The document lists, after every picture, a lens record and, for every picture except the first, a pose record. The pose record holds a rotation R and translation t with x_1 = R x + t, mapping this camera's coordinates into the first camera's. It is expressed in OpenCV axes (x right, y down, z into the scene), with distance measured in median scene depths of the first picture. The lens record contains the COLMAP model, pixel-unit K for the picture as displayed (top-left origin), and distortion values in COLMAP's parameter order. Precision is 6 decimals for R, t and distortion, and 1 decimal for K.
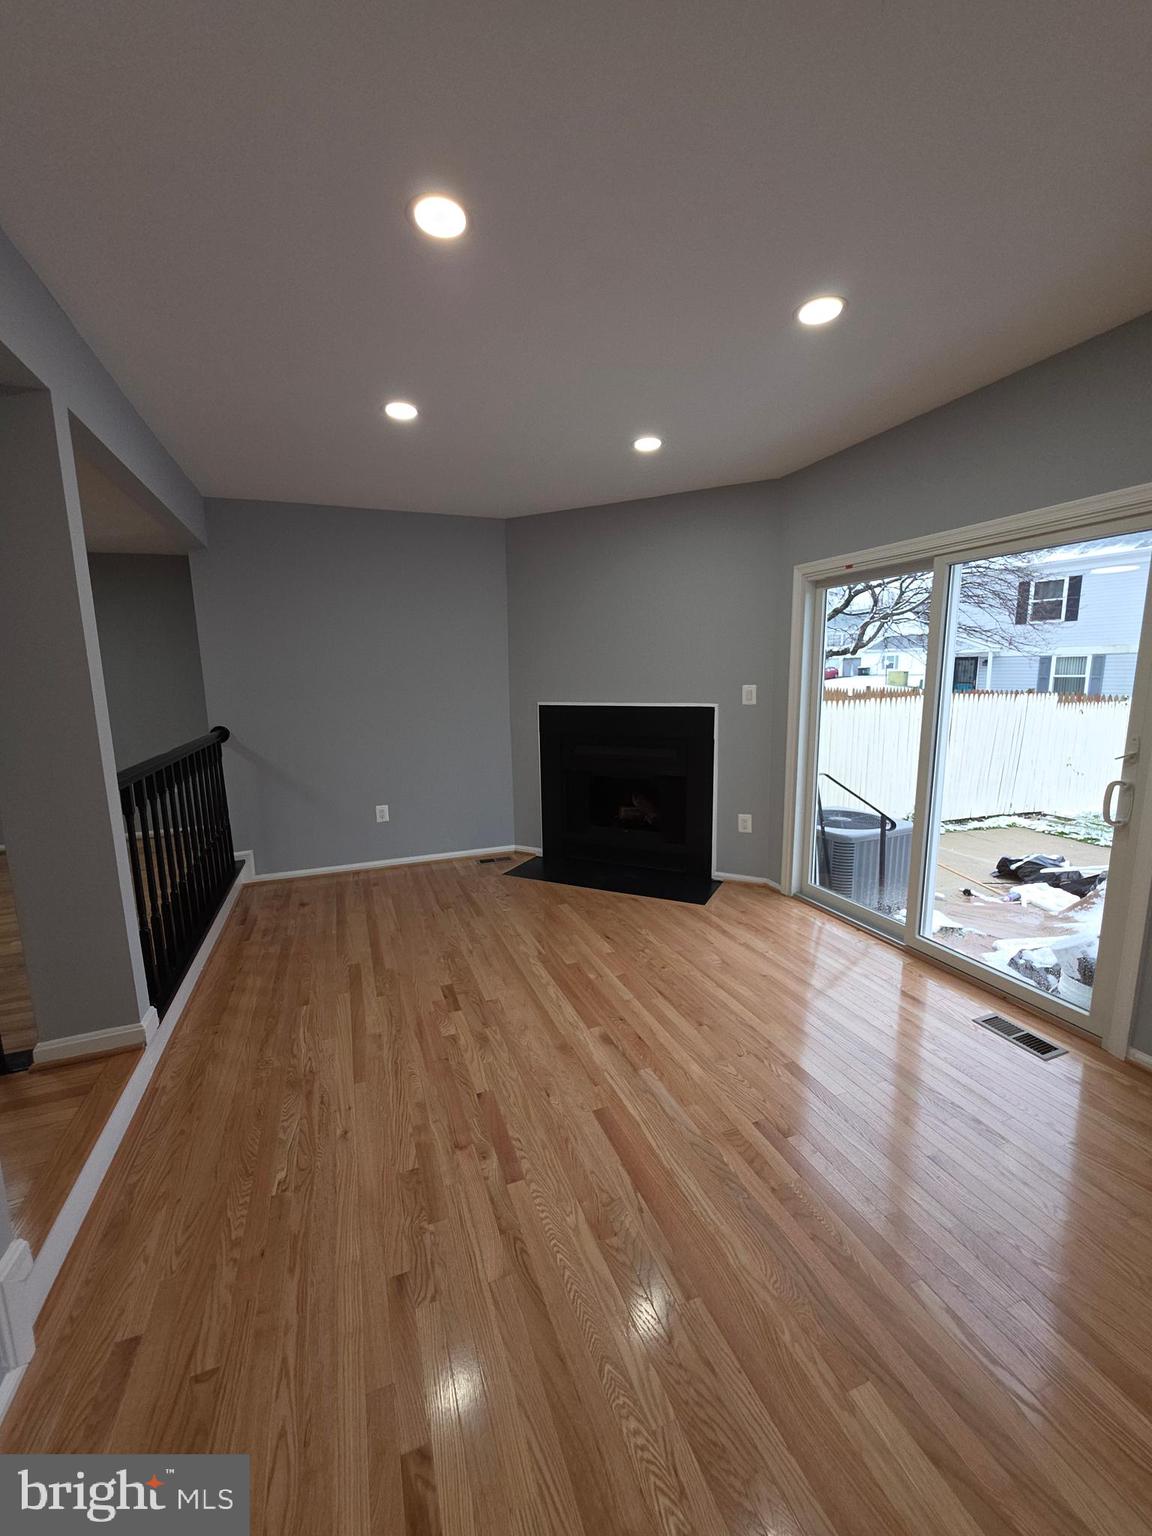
lens RADIAL K [[613.7, 0, 578.7], [0, 613.7, 774.6], [0, 0, 1]] dist [0.000567, 0.000220]
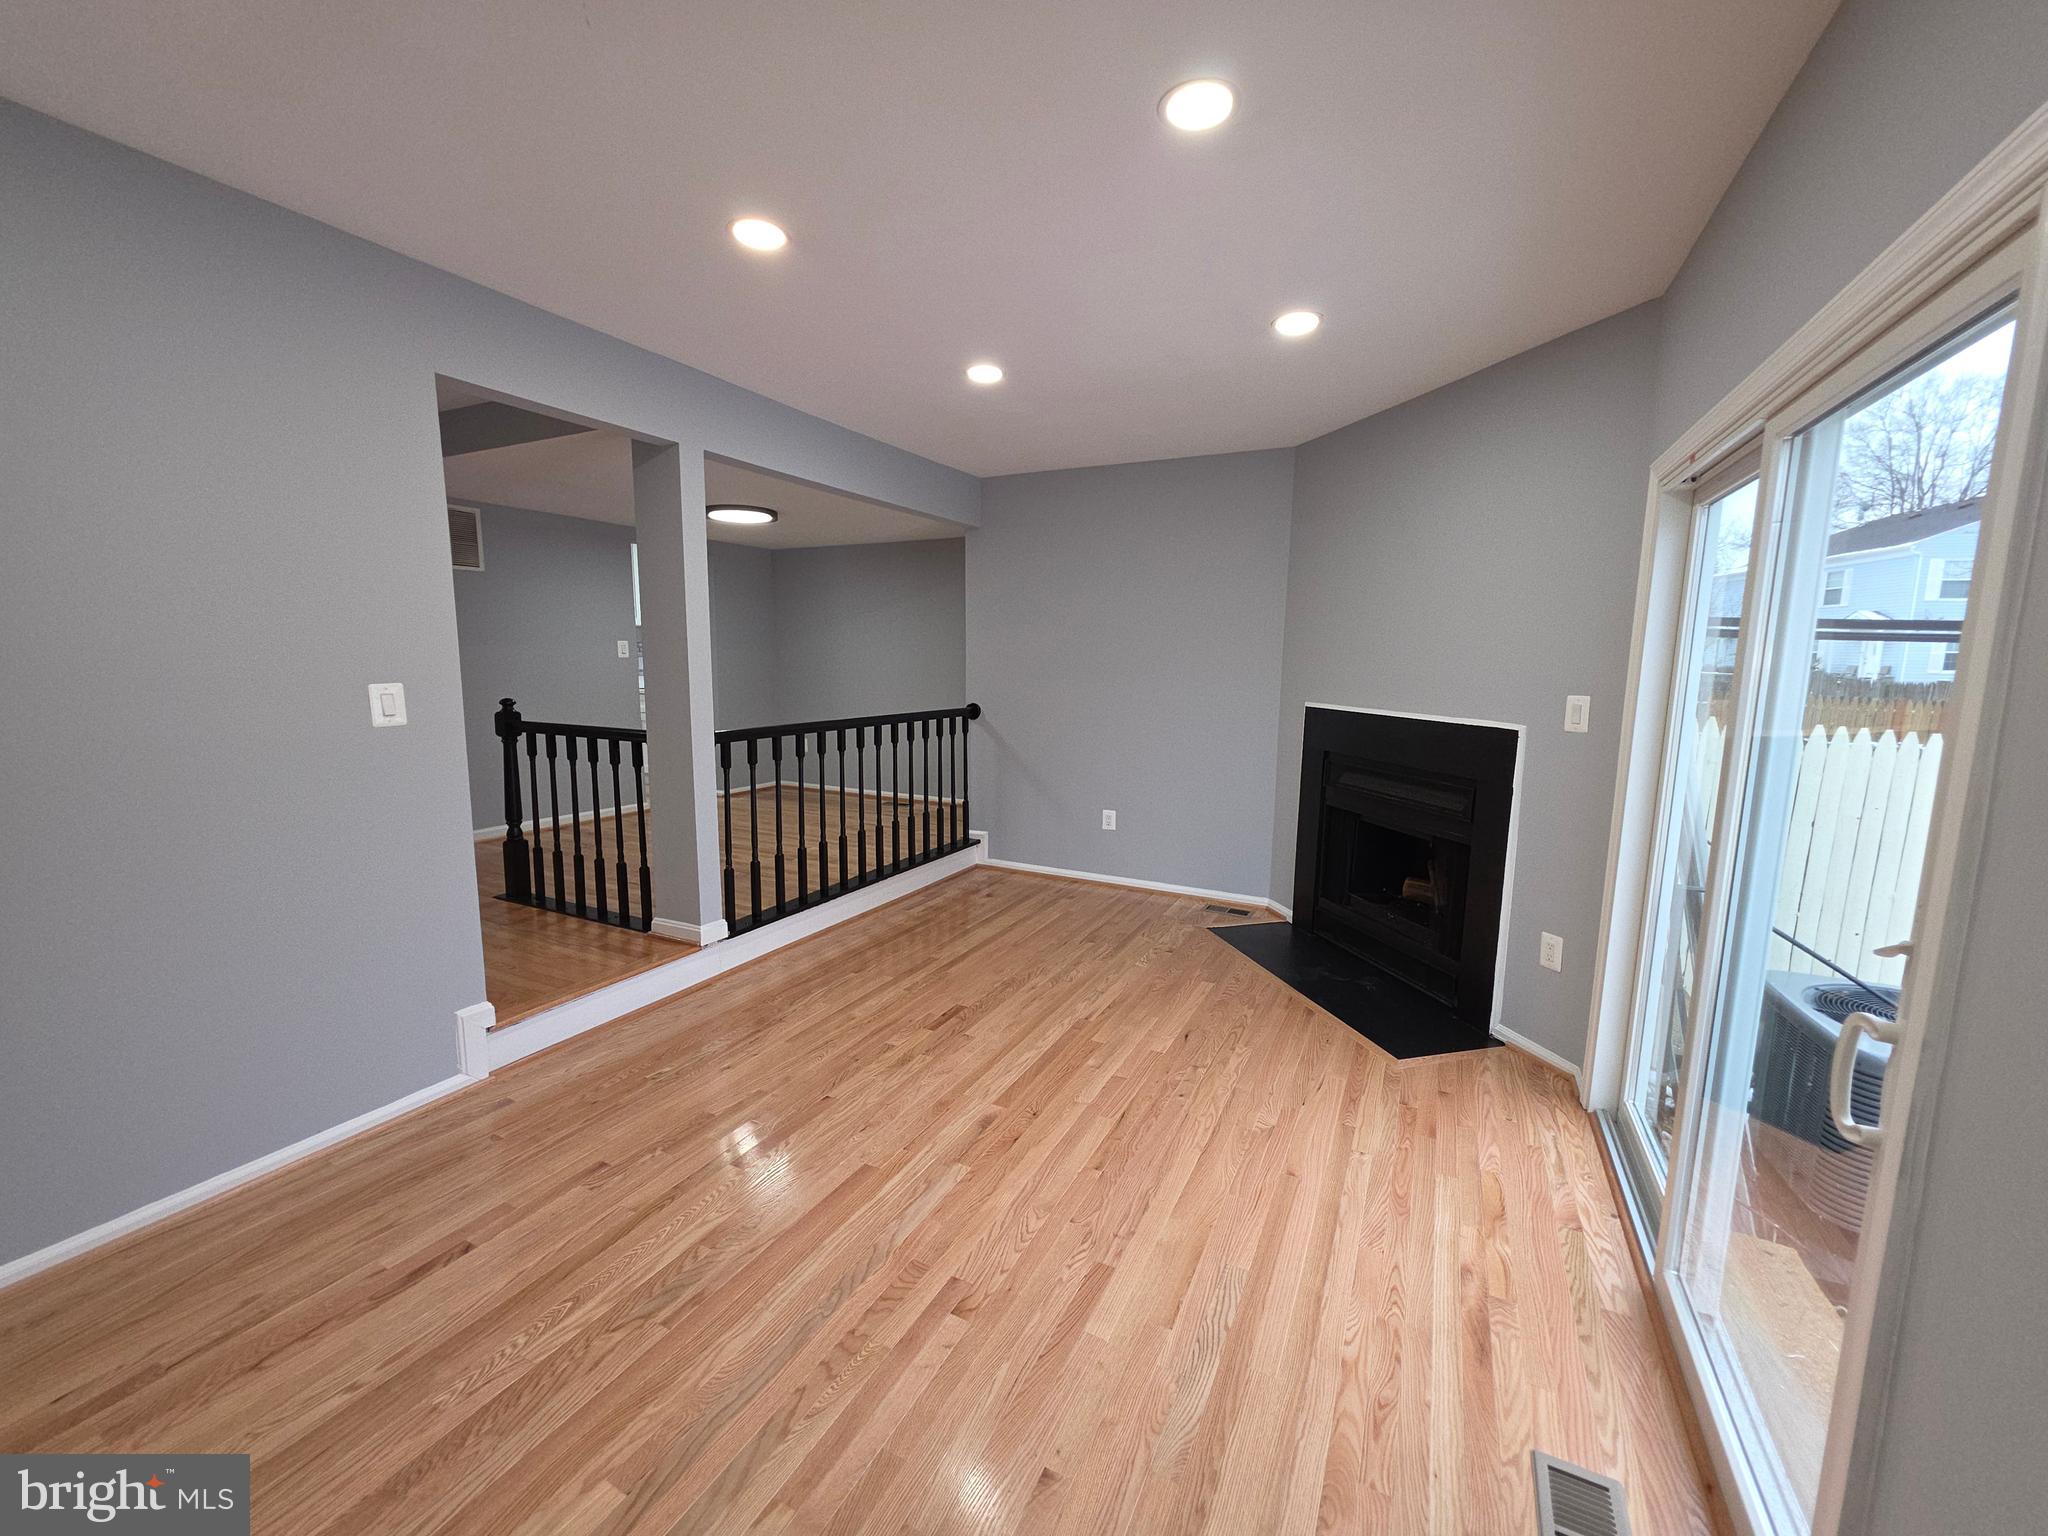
lens RADIAL K [[816.4, 0, 1031.0], [0, 816.4, 766.1], [0, 0, 1]] dist [0.001355, -0.000776]
pose [[0.667208, 0.126931, -0.733977, 0.618999], [-0.144546, 0.988706, 0.039586, -0.056316], [0.730712, 0.079682, 0.678020, 0.223587]]
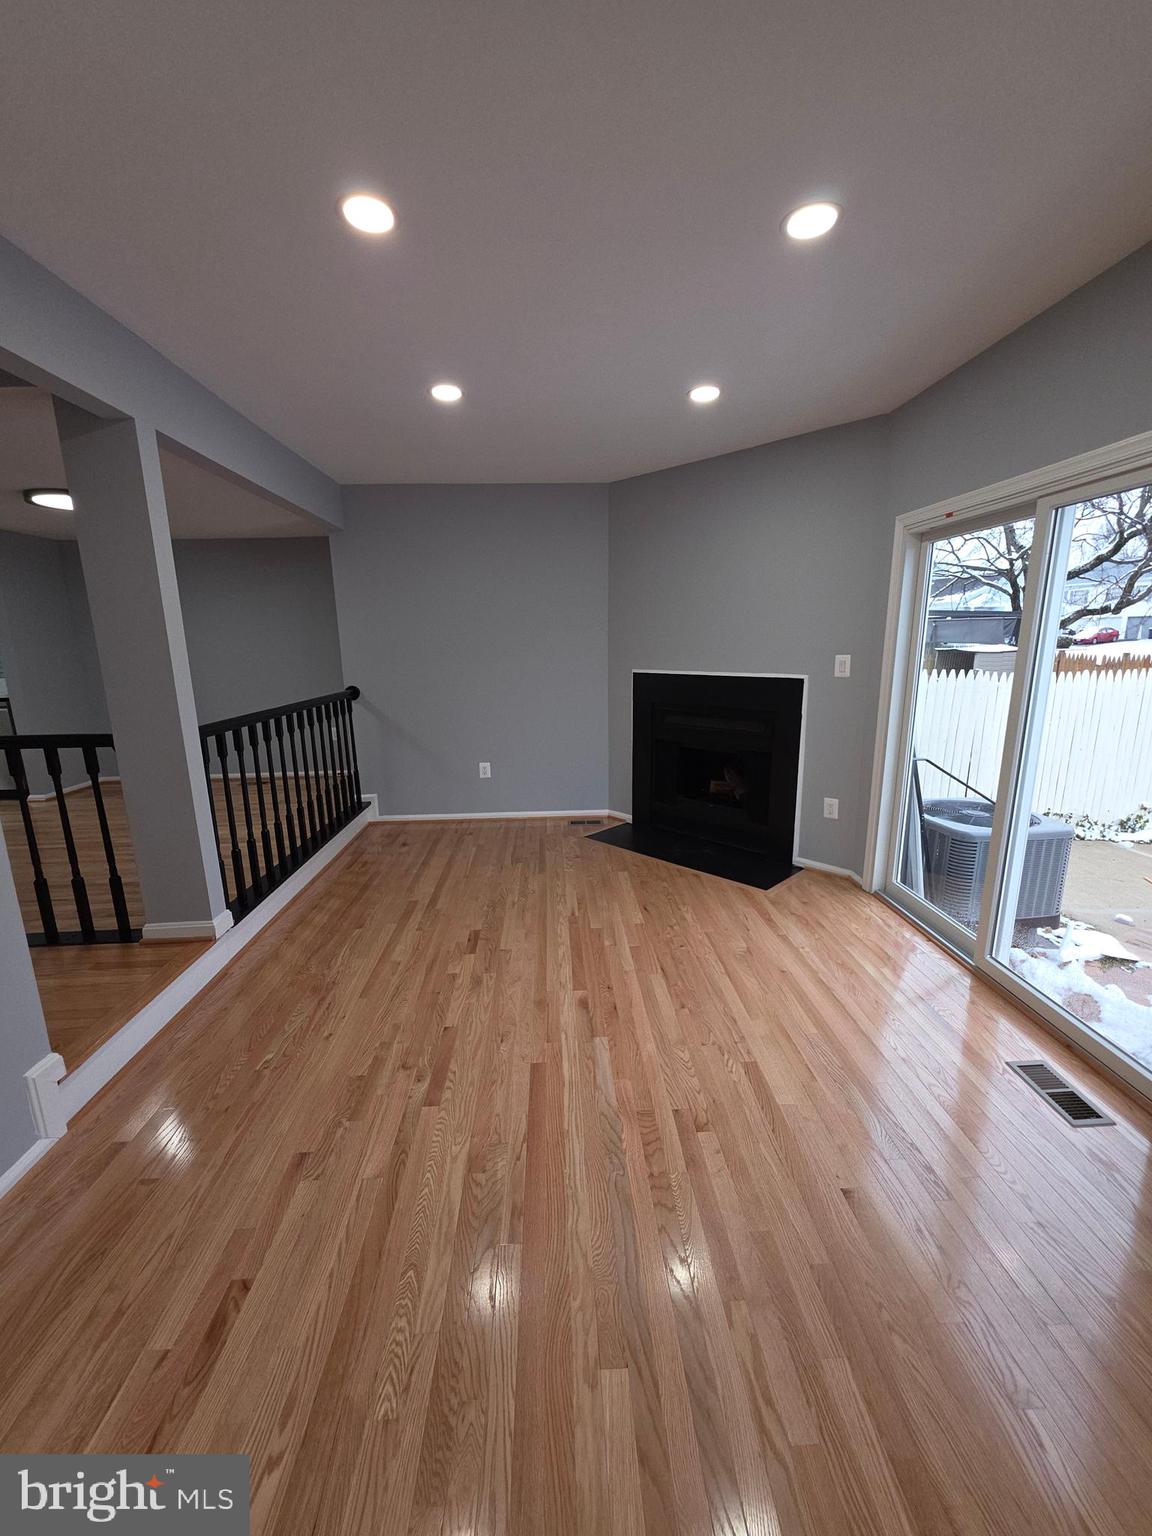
lens RADIAL K [[613.7, 0, 578.7], [0, 613.7, 774.6], [0, 0, 1]] dist [0.000567, 0.000220]
pose [[0.948381, 0.070718, -0.309148, 0.254741], [-0.052138, 0.996324, 0.067964, -0.016330], [0.312818, -0.048337, 0.948582, 0.029009]]
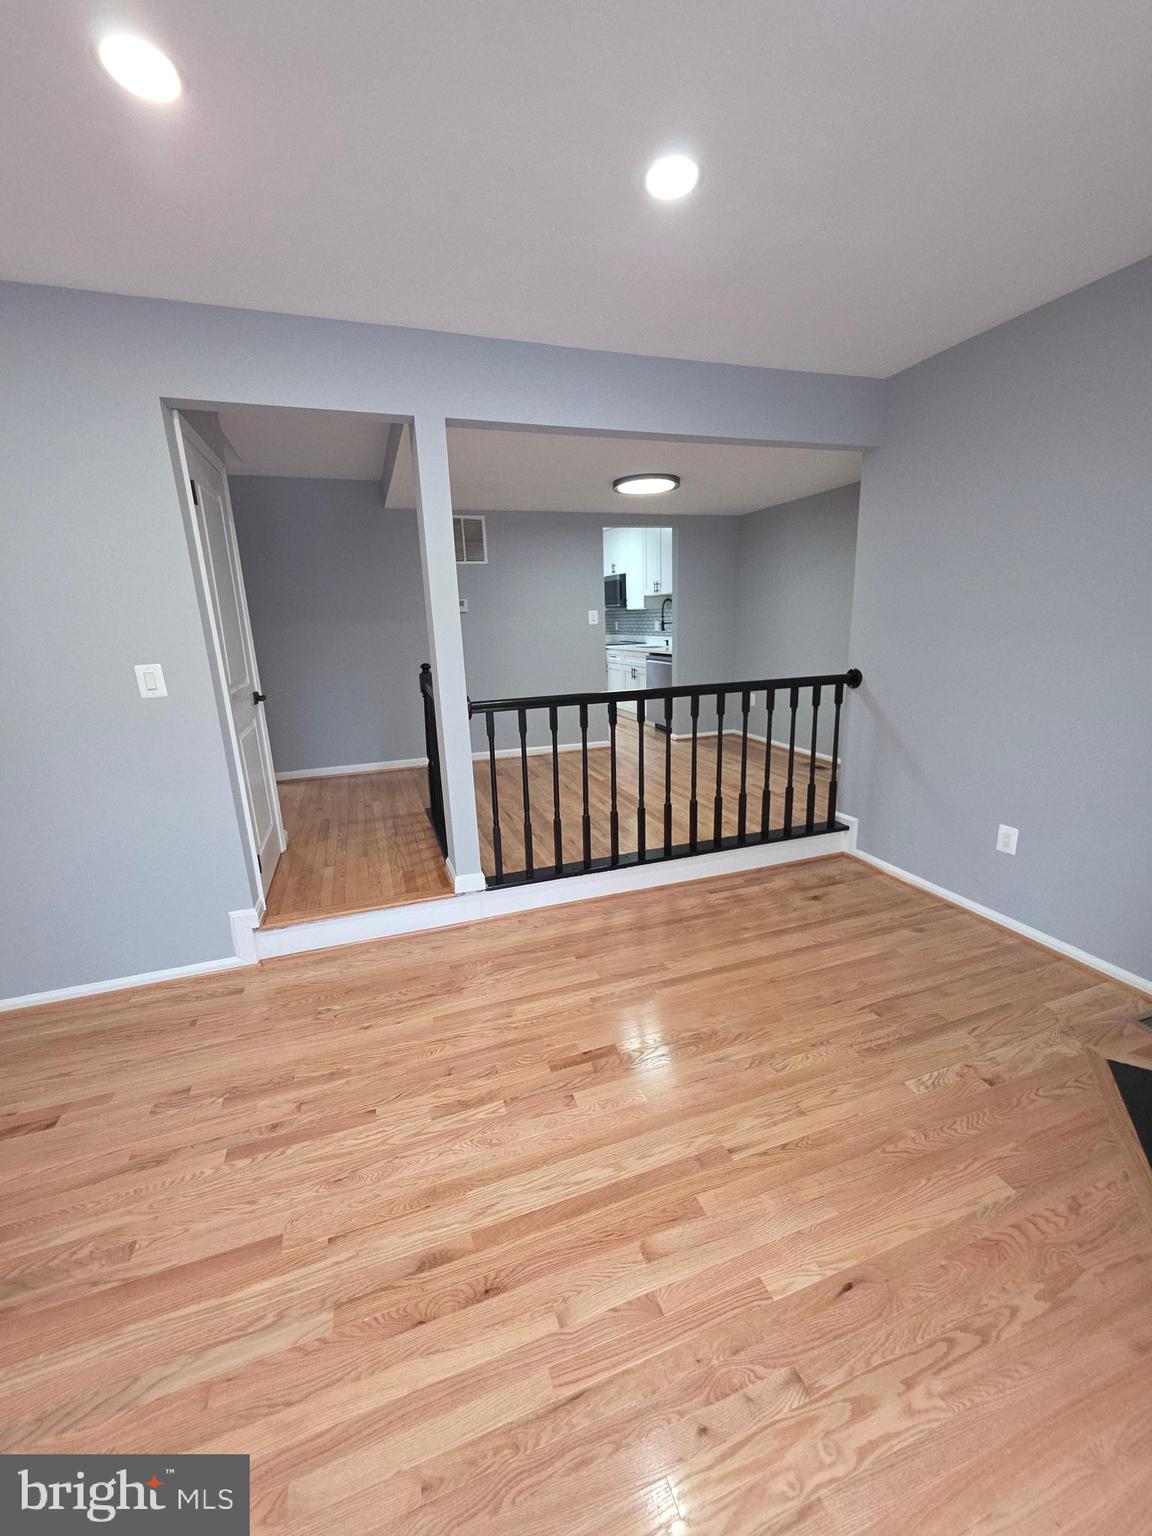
lens RADIAL K [[612.3, 0, 579.2], [0, 612.3, 773.5], [0, 0, 1]] dist [0.001355, -0.000776]
pose [[-0.033293, 0.267170, -0.963074, 0.379280], [-0.128813, 0.954424, 0.269224, -0.156885], [0.991110, 0.133020, 0.002639, 0.832389]]
